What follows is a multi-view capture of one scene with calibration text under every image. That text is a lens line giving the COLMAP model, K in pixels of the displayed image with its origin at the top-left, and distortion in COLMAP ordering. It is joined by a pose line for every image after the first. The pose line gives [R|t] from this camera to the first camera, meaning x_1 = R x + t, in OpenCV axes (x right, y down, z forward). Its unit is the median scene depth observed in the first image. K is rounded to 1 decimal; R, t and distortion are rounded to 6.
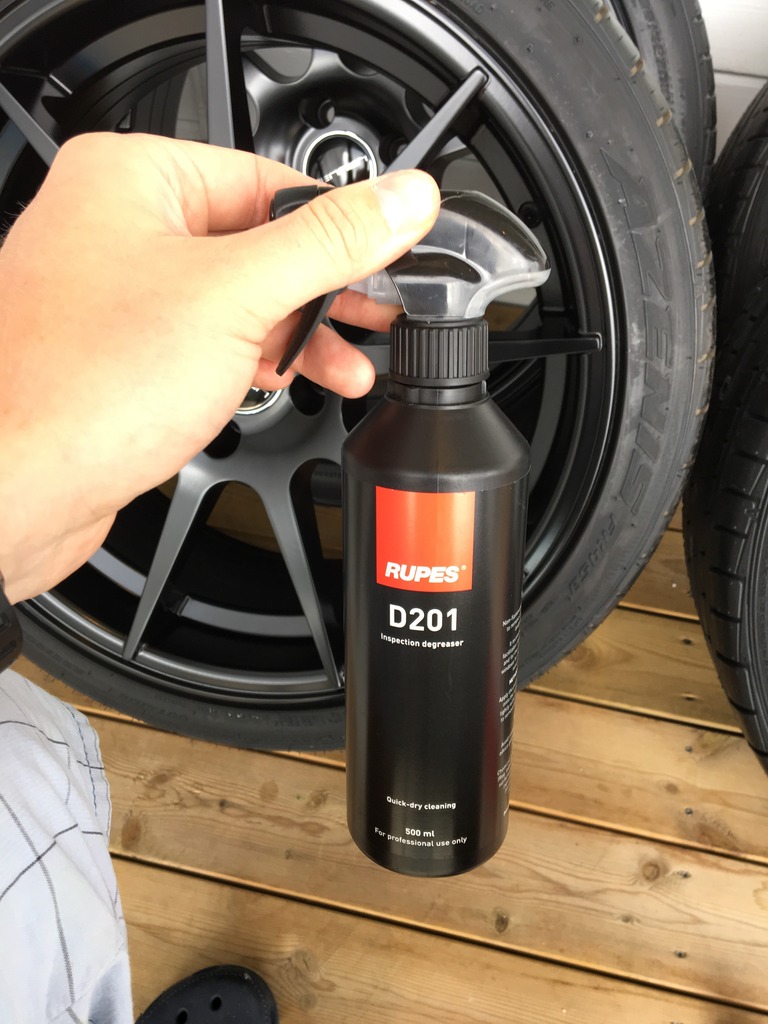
lens RADIAL K [[858.1, 0, 384.0], [0, 858.1, 512.0], [0, 0, 1]] dist [0.033644, -0.155123]
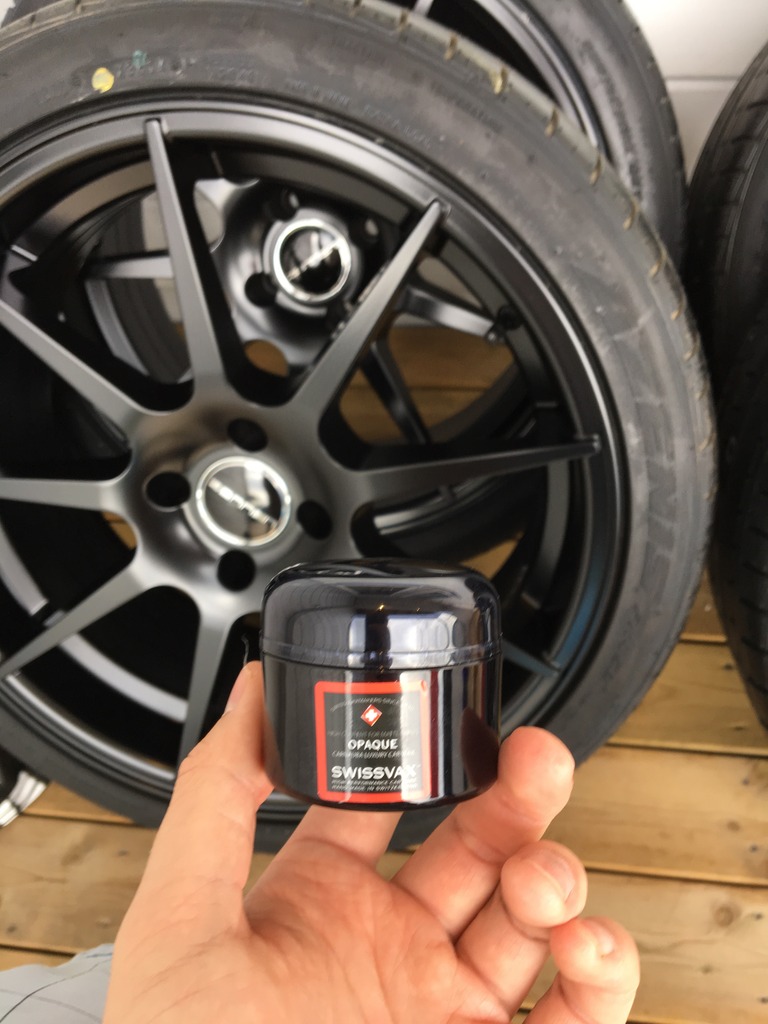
lens RADIAL K [[859.7, 0, 384.0], [0, 859.7, 512.0], [0, 0, 1]] dist [0.006038, -0.087942]
pose [[0.987960, -0.151820, -0.029772, 0.023885], [0.152474, 0.988083, 0.021077, -0.174680], [0.026217, -0.025363, 0.999334, 0.000057]]
